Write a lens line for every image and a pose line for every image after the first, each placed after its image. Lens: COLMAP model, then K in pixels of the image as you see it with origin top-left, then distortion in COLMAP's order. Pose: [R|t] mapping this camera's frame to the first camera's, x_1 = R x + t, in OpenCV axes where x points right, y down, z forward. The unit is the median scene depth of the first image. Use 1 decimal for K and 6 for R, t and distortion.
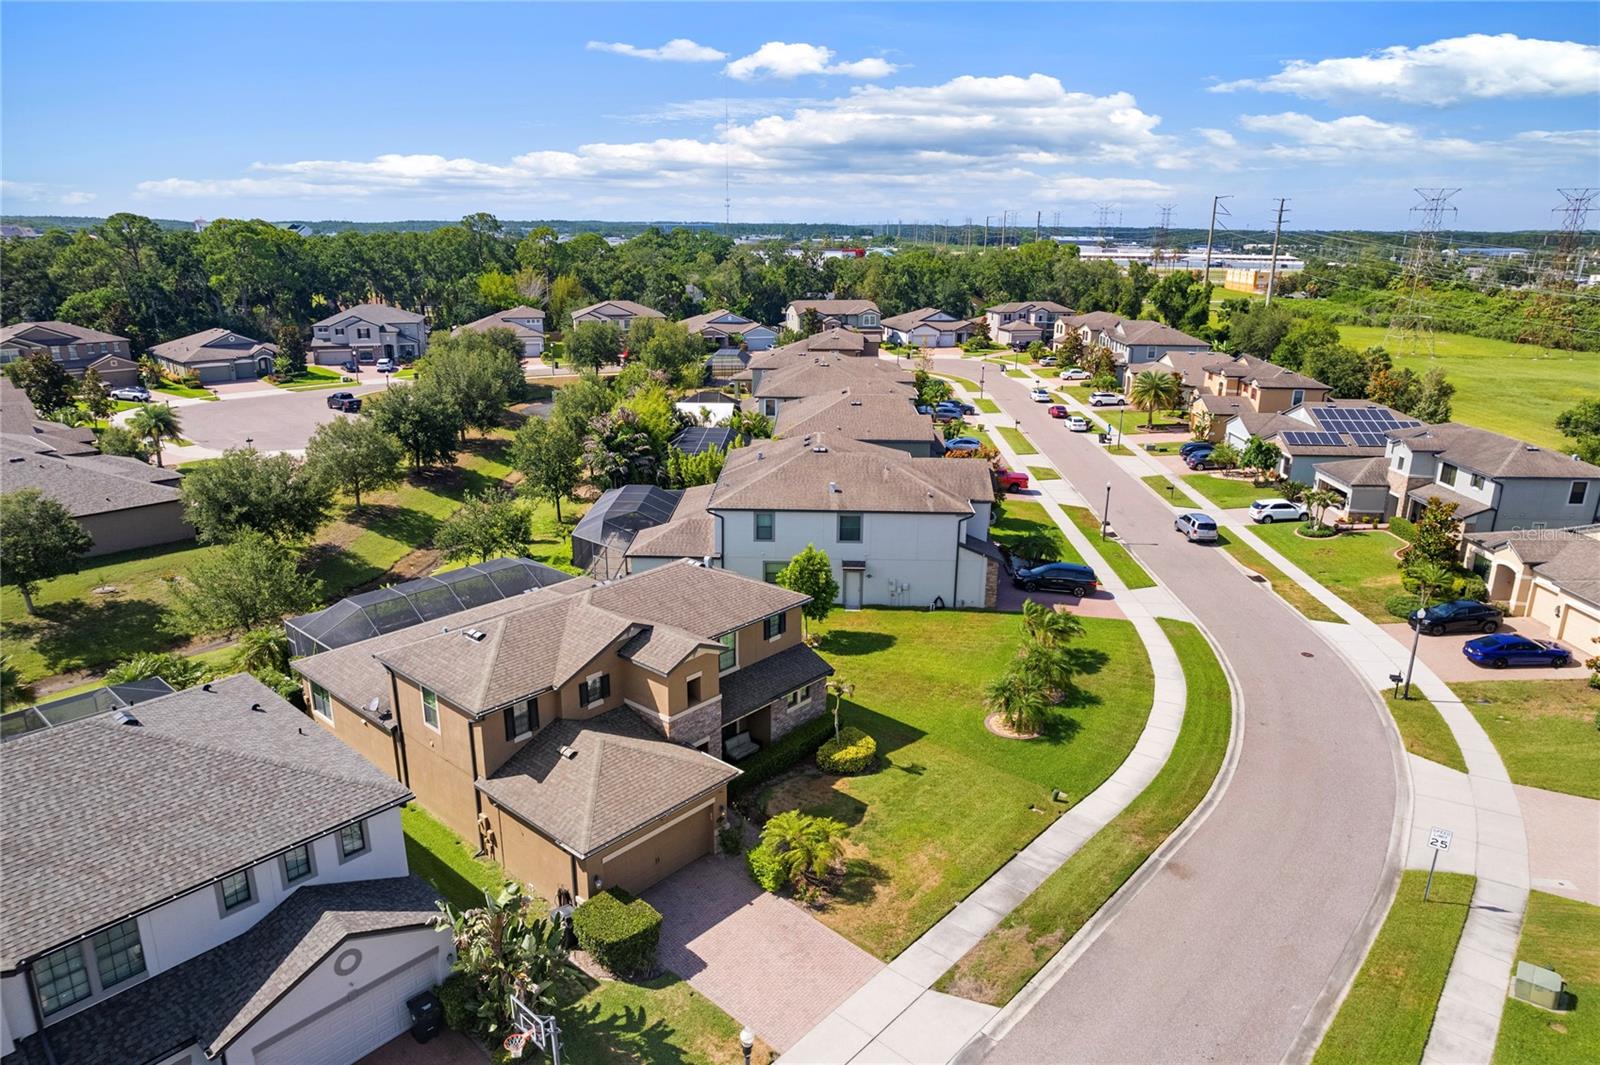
lens RADIAL K [[1025.1, 0, 800.0], [0, 1025.1, 532.5], [0, 0, 1]] dist [-0.061072, 0.064808]
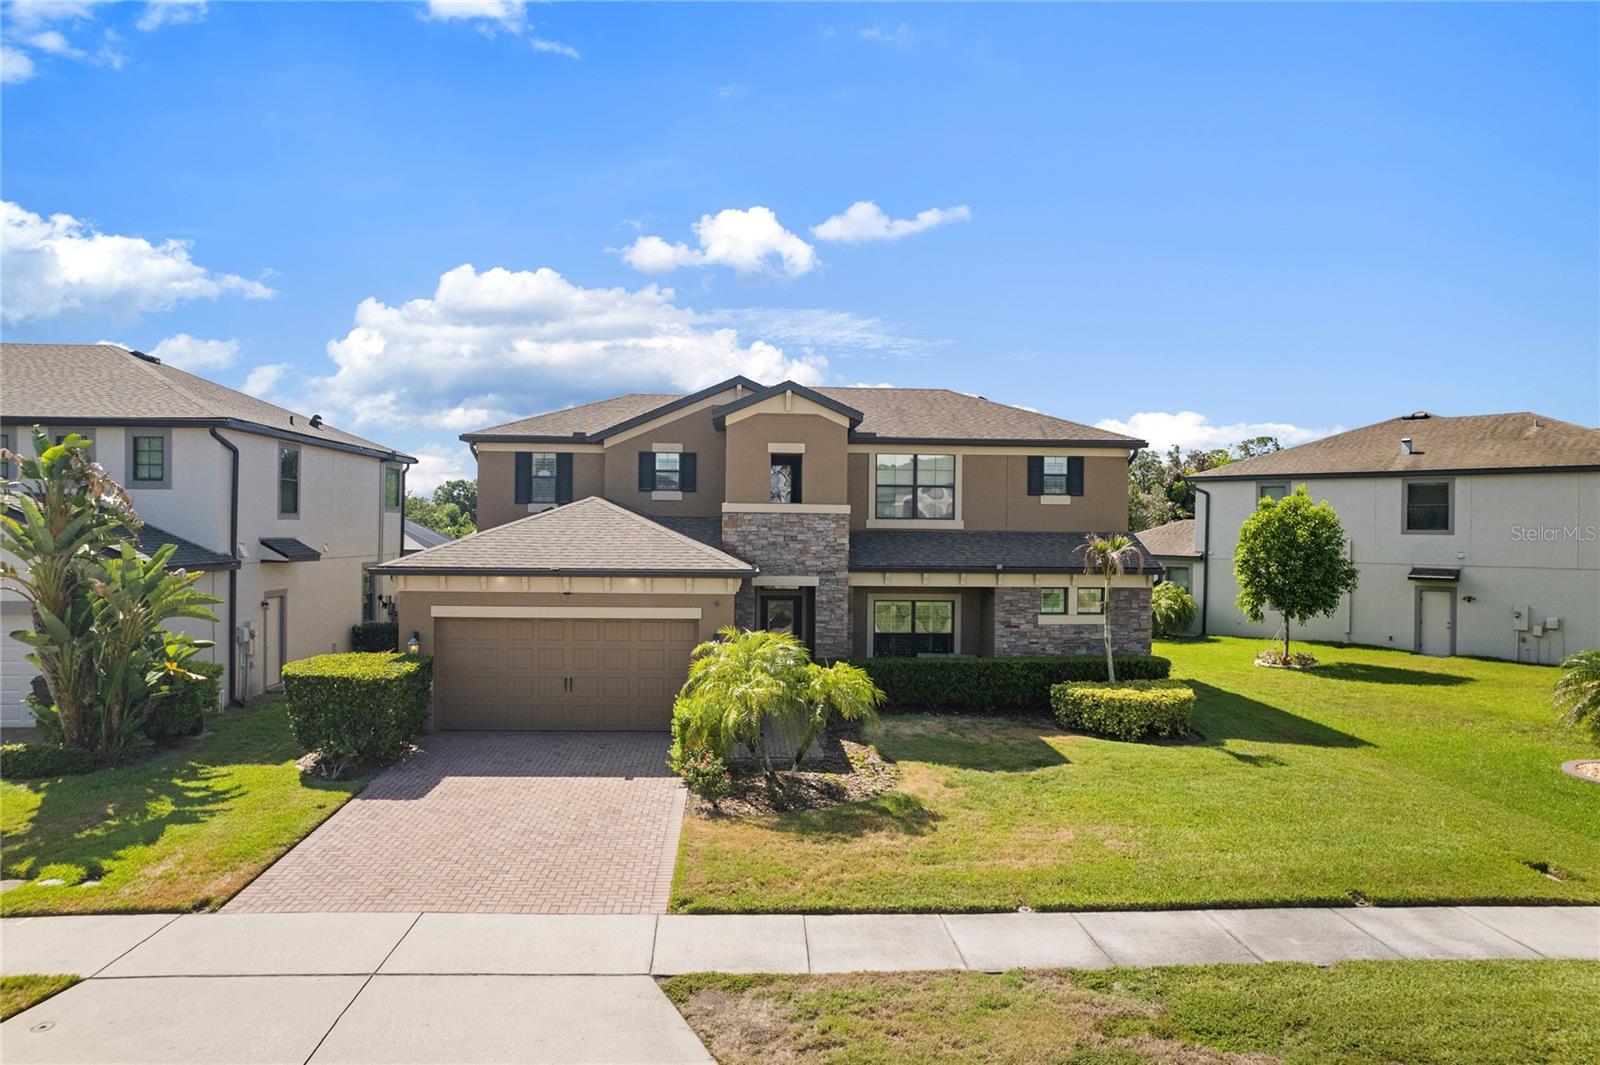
lens RADIAL K [[1021.6, 0, 794.3], [0, 1021.6, 543.8], [0, 0, 1]] dist [-0.073827, 0.059920]
pose [[0.696687, 0.008522, -0.717325, 0.221981], [-0.210472, 0.958353, -0.193031, 0.214844], [0.685805, 0.285459, 0.669466, 0.451557]]
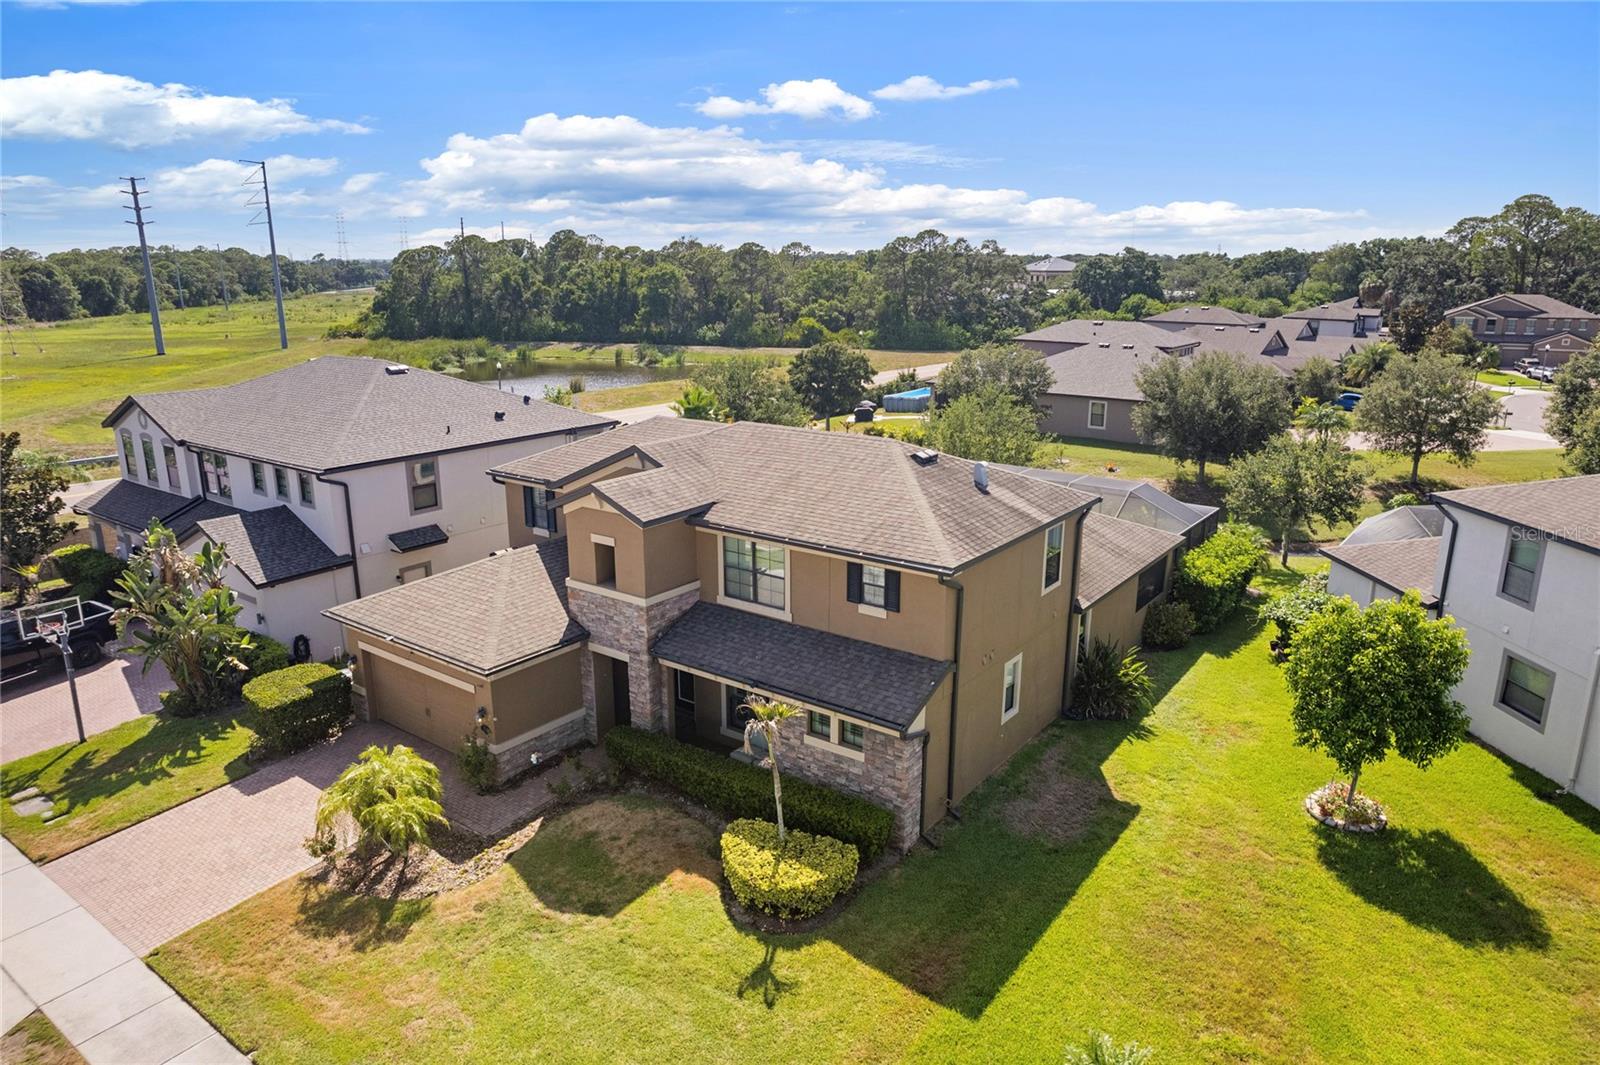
lens RADIAL K [[1026.6, 0, 800.0], [0, 1026.6, 532.5], [0, 0, 1]] dist [-0.069091, 0.060328]
pose [[0.086516, 0.245663, -0.965487, 0.375105], [-0.285319, 0.934636, 0.212246, -0.025619], [0.954520, 0.257109, 0.150953, 0.726081]]
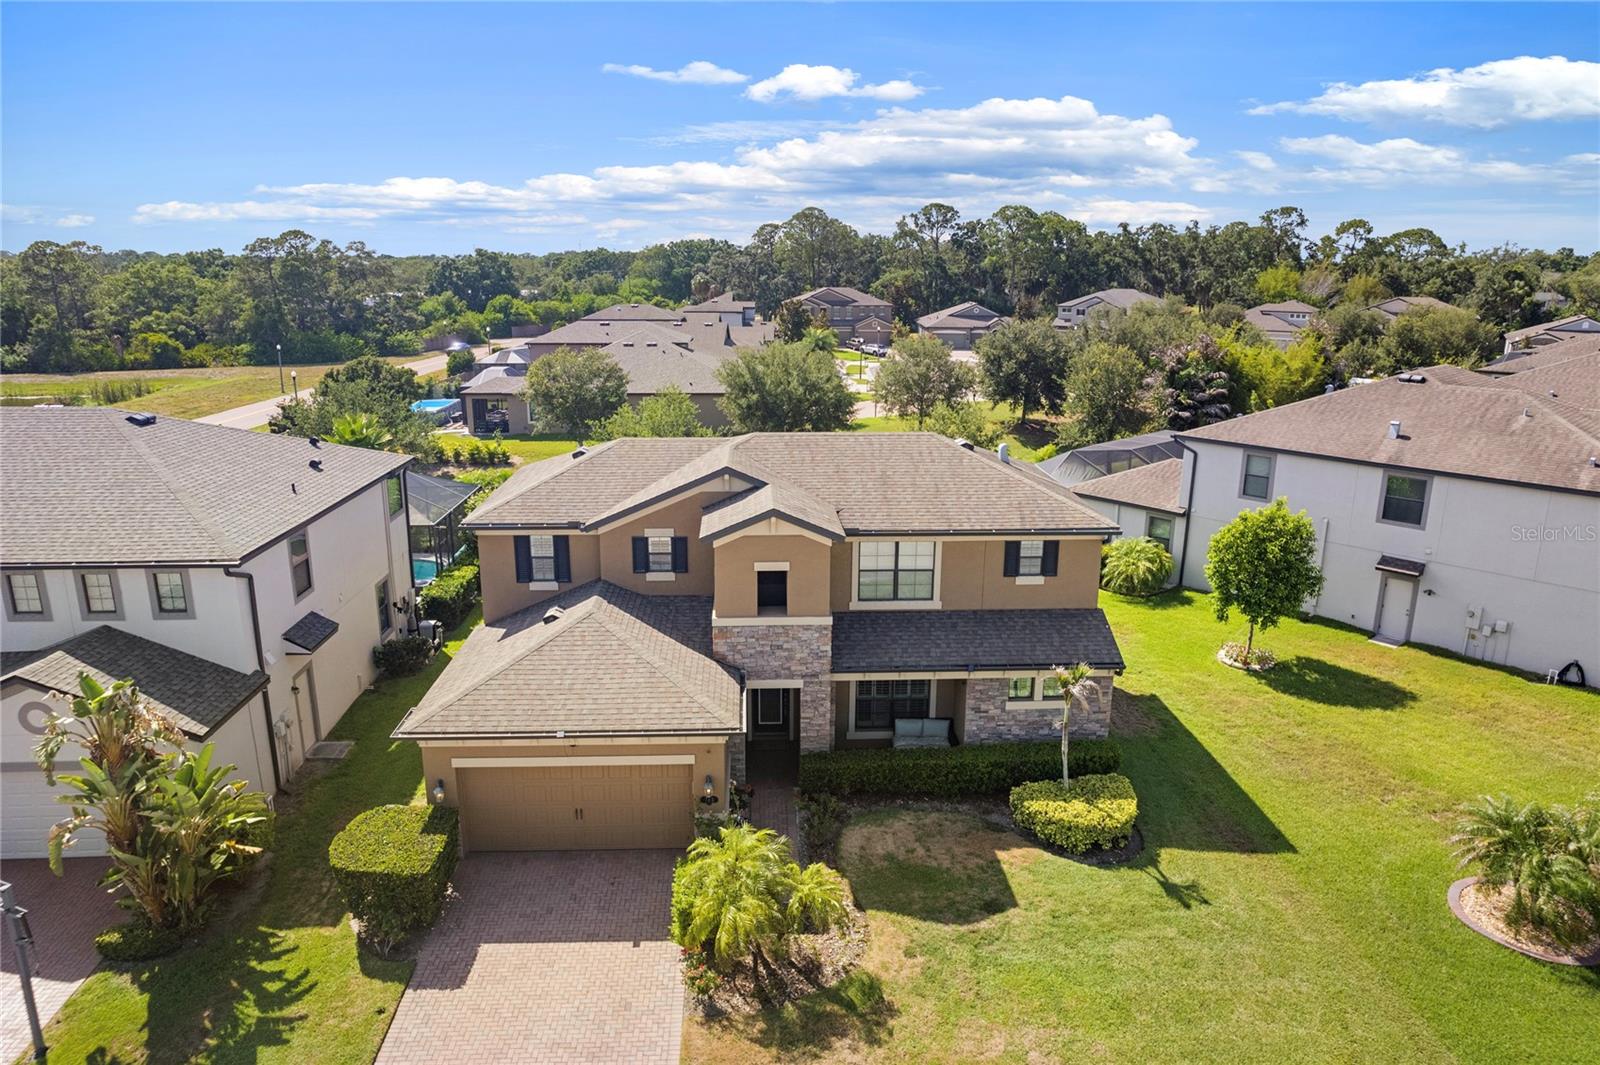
lens RADIAL K [[1021.6, 0, 794.3], [0, 1021.6, 543.8], [0, 0, 1]] dist [-0.073827, 0.059920]
pose [[0.693019, 0.185268, -0.696707, 0.230148], [-0.204614, 0.977221, 0.056331, 0.064416], [0.691272, 0.103518, 0.715141, 0.410603]]
